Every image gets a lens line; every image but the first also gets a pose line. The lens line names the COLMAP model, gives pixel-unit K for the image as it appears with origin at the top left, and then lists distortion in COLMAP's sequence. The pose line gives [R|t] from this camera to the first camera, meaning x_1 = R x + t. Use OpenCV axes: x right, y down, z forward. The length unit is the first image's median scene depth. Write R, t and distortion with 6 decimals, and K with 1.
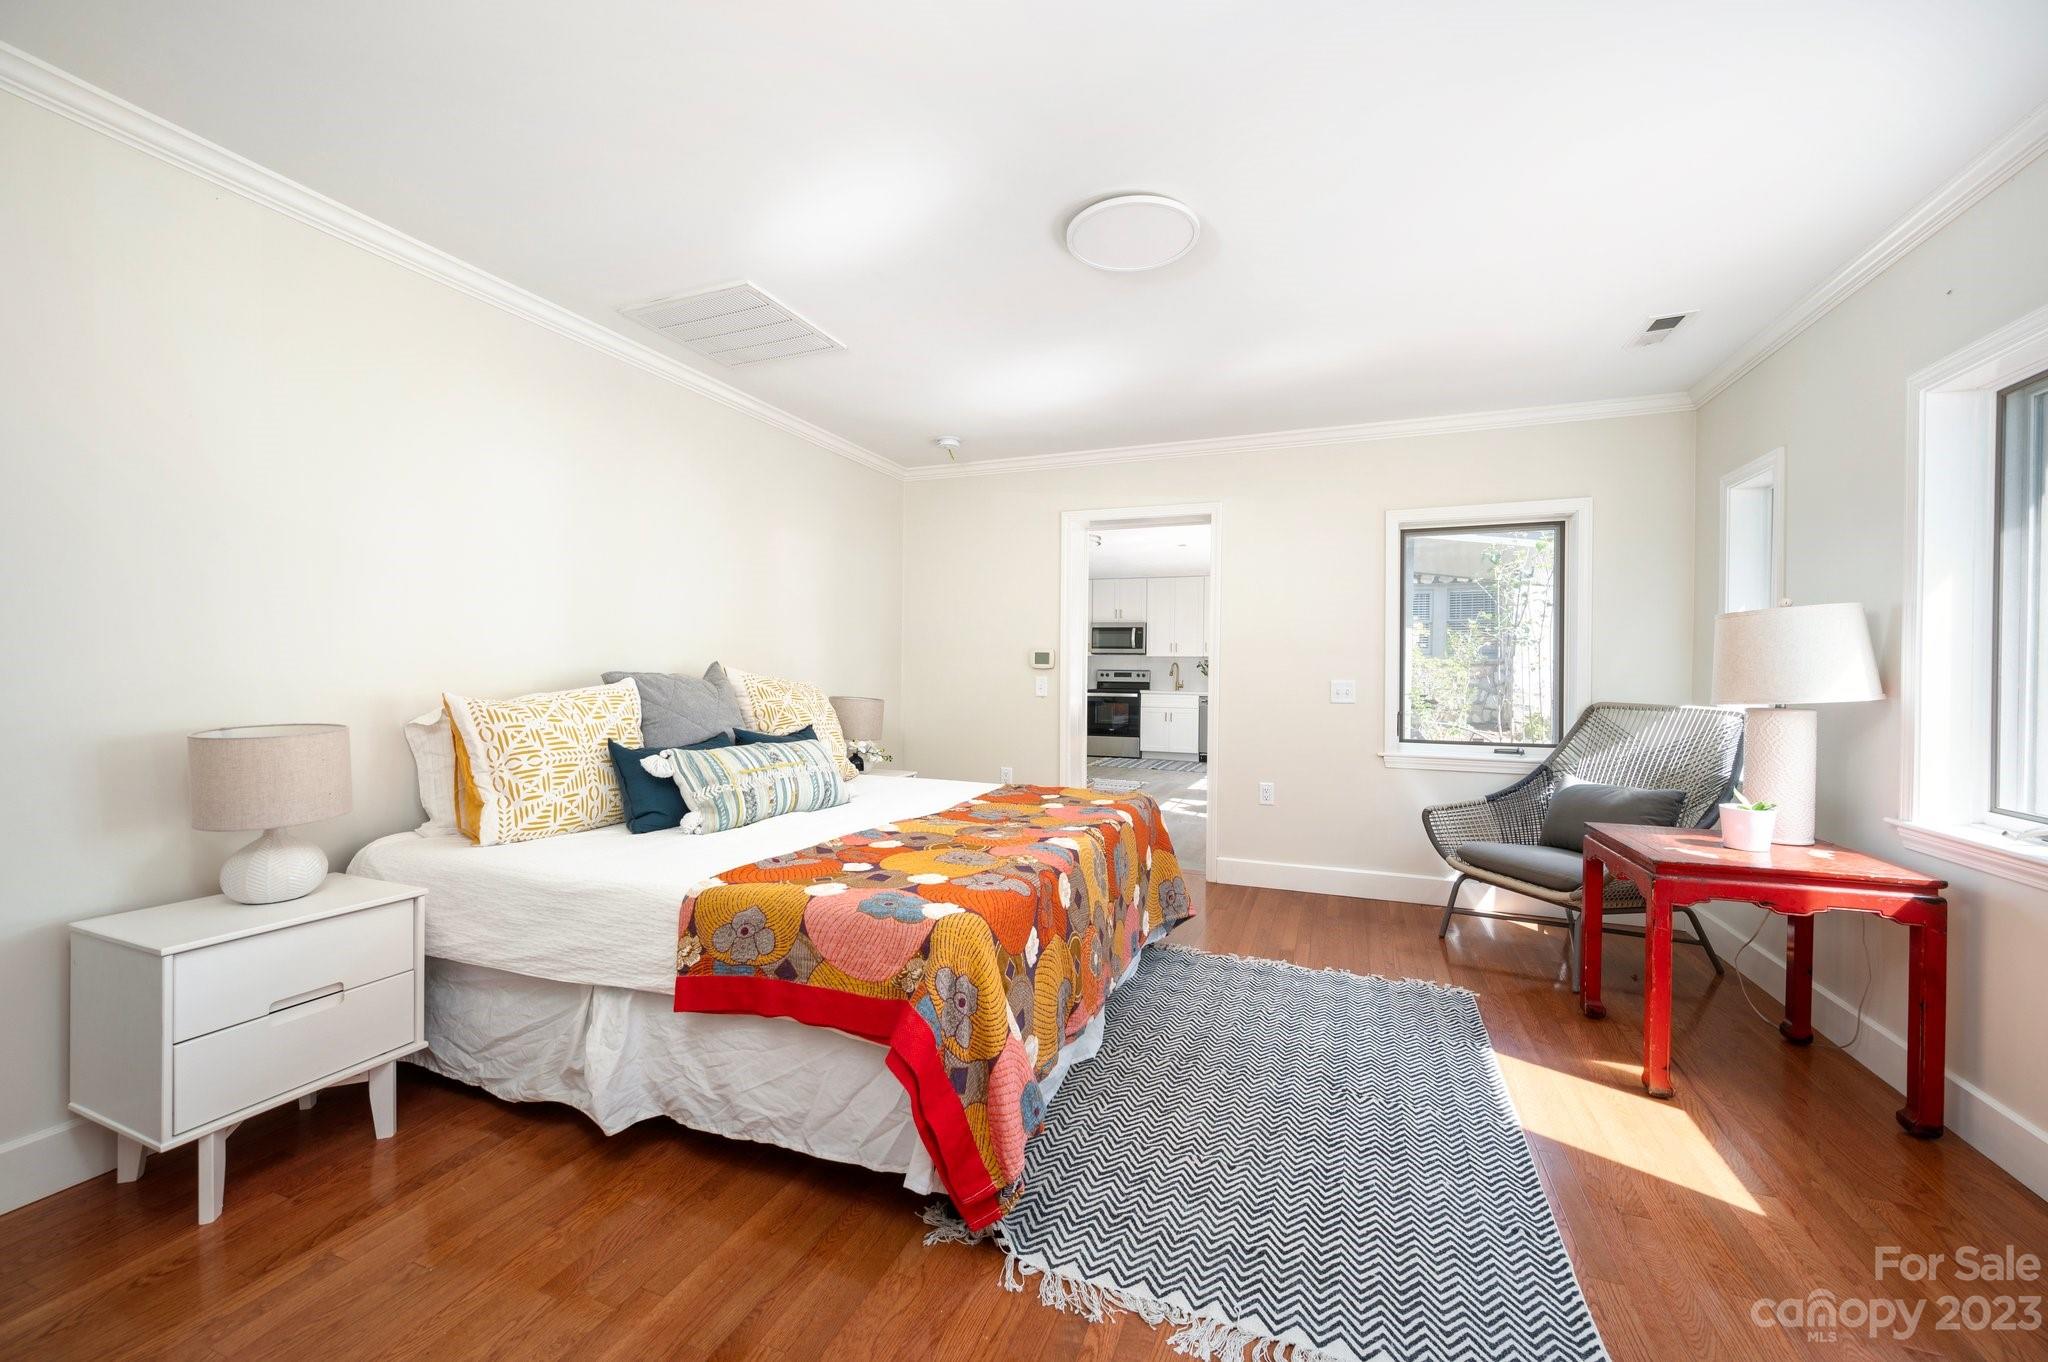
lens RADIAL K [[801.2, 0, 1020.3], [0, 801.2, 679.5], [0, 0, 1]] dist [0.000219, 0.000001]
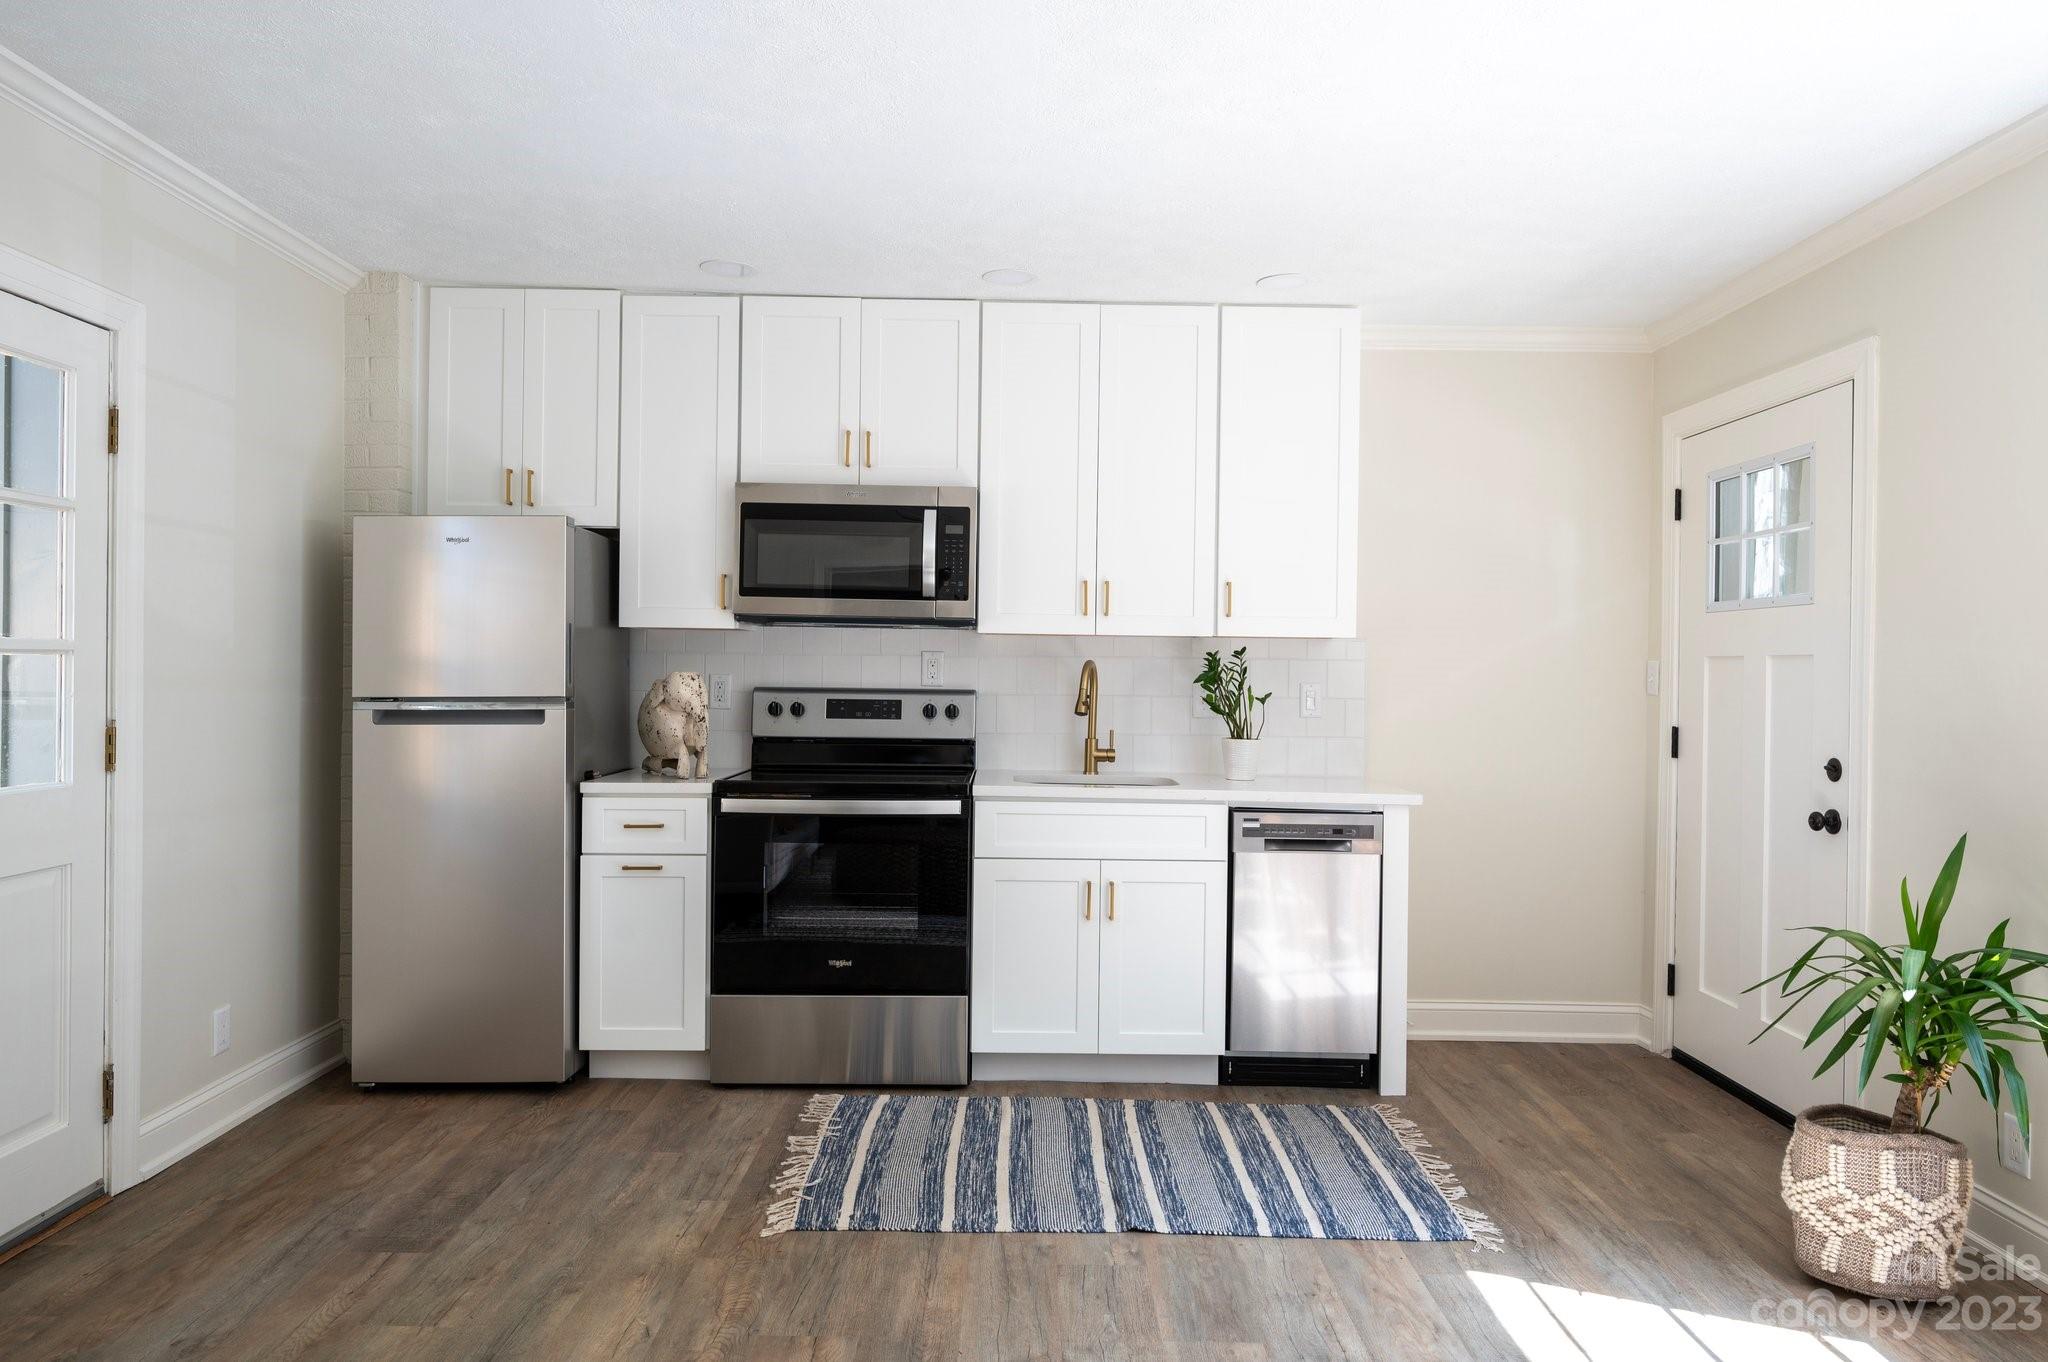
lens RADIAL K [[1324.0, 0, 1028.0], [0, 1324.0, 677.4], [0, 0, 1]] dist [-0.005184, 0.000298]
pose [[0.922799, -0.002402, 0.385275, 0.021307], [0.000878, 0.999991, 0.004132, -0.017552], [-0.385281, -0.003475, 0.922793, 0.631150]]
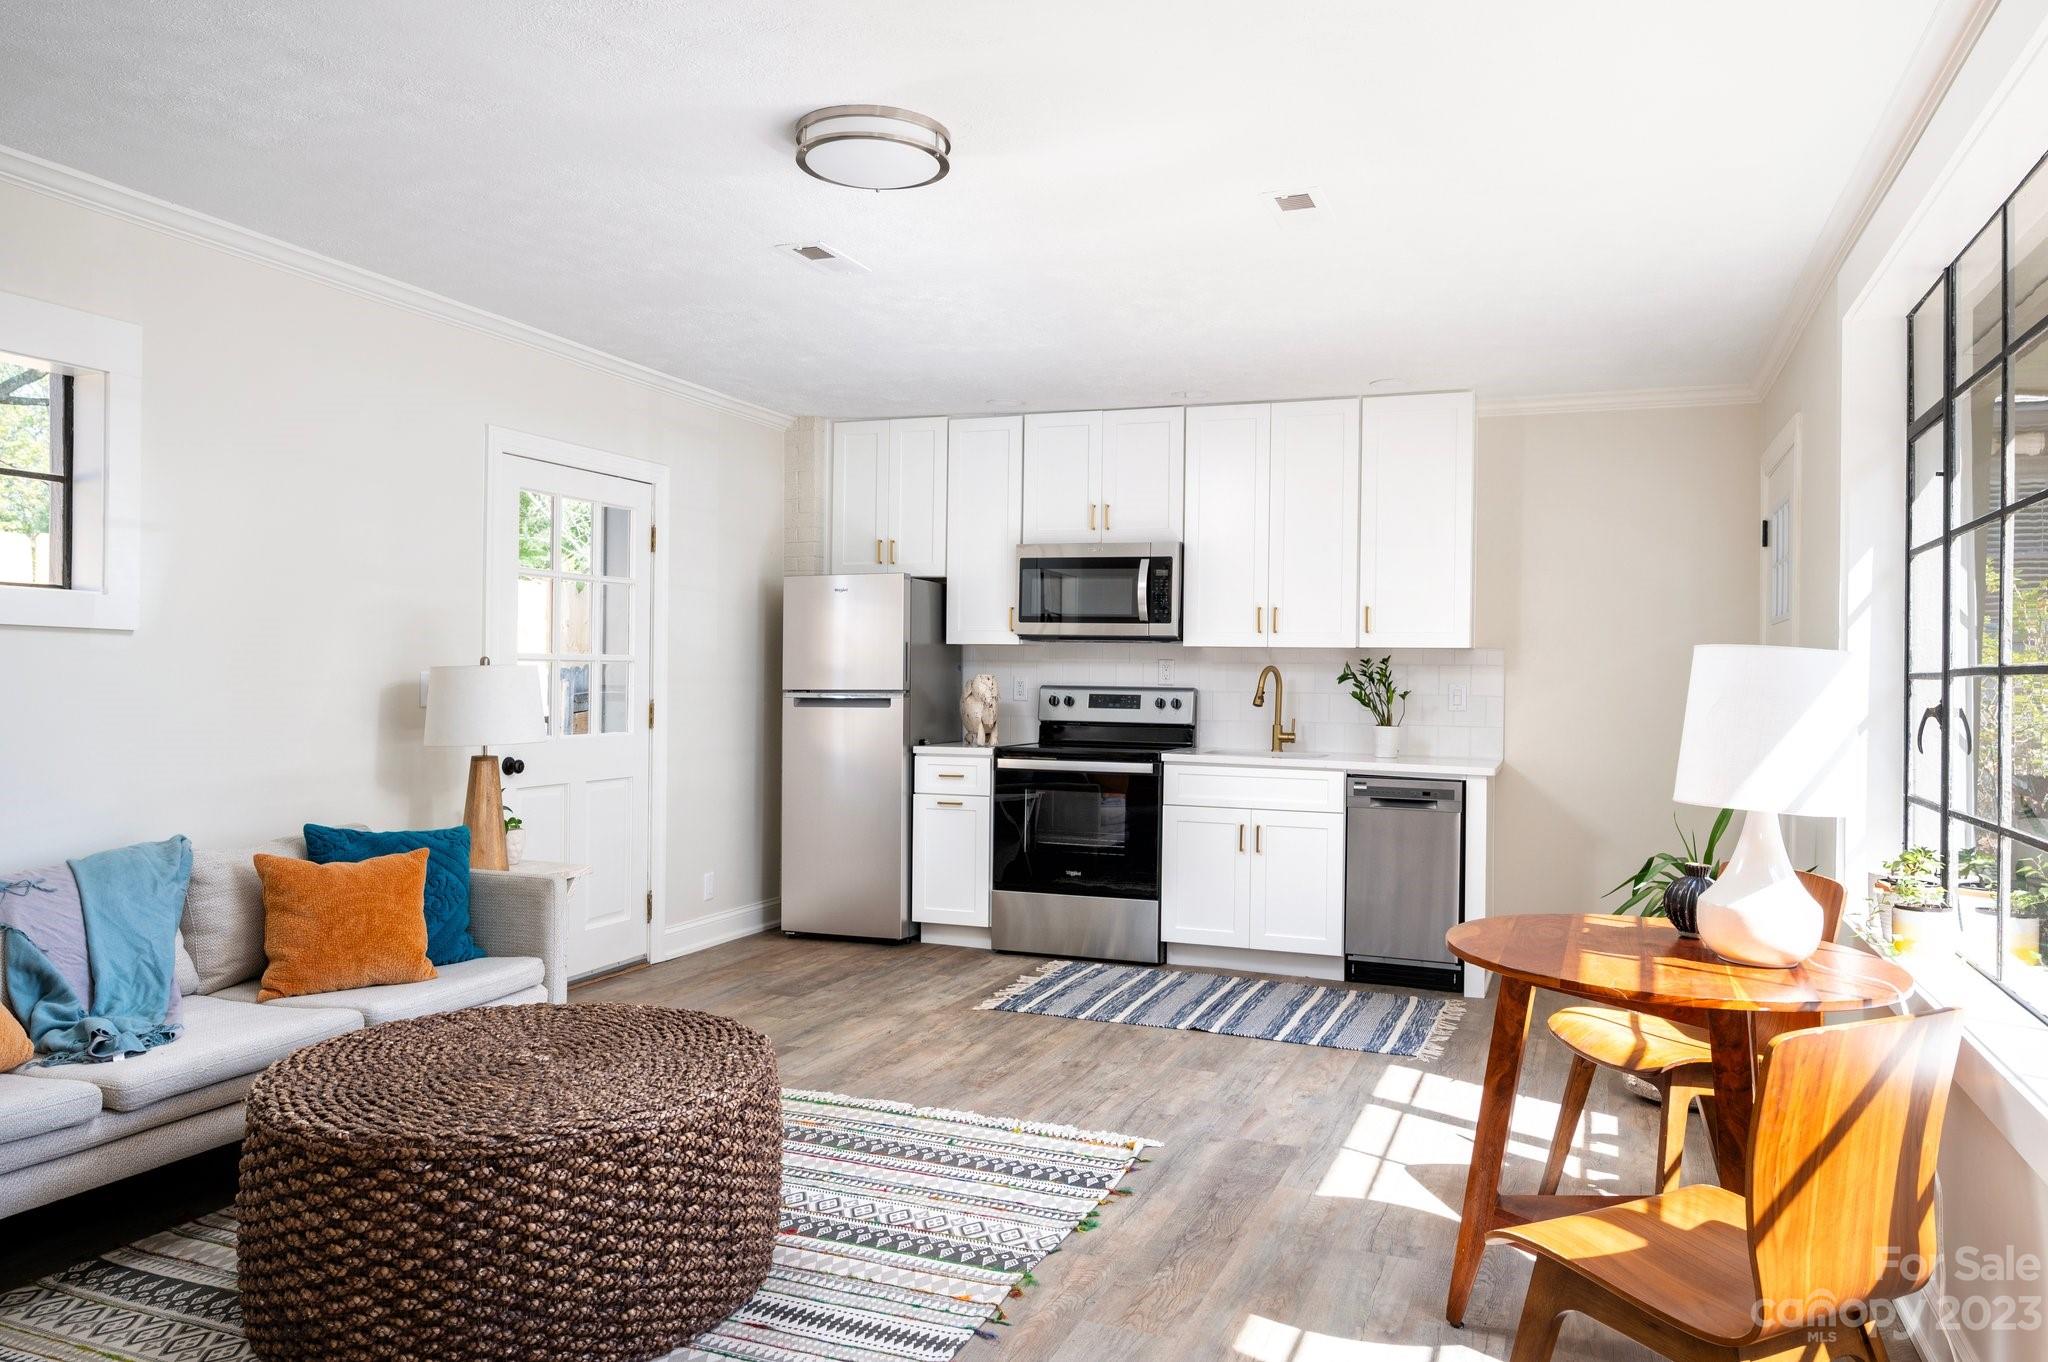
lens RADIAL K [[1440.5, 0, 1020.7], [0, 1440.5, 684.4], [0, 0, 1]] dist [-0.008041, 0.004042]
pose [[0.999878, 0.001357, 0.015560, 0.081815], [-0.001389, 0.999997, 0.002030, -0.014576], [-0.015558, -0.002052, 0.999877, 0.413511]]
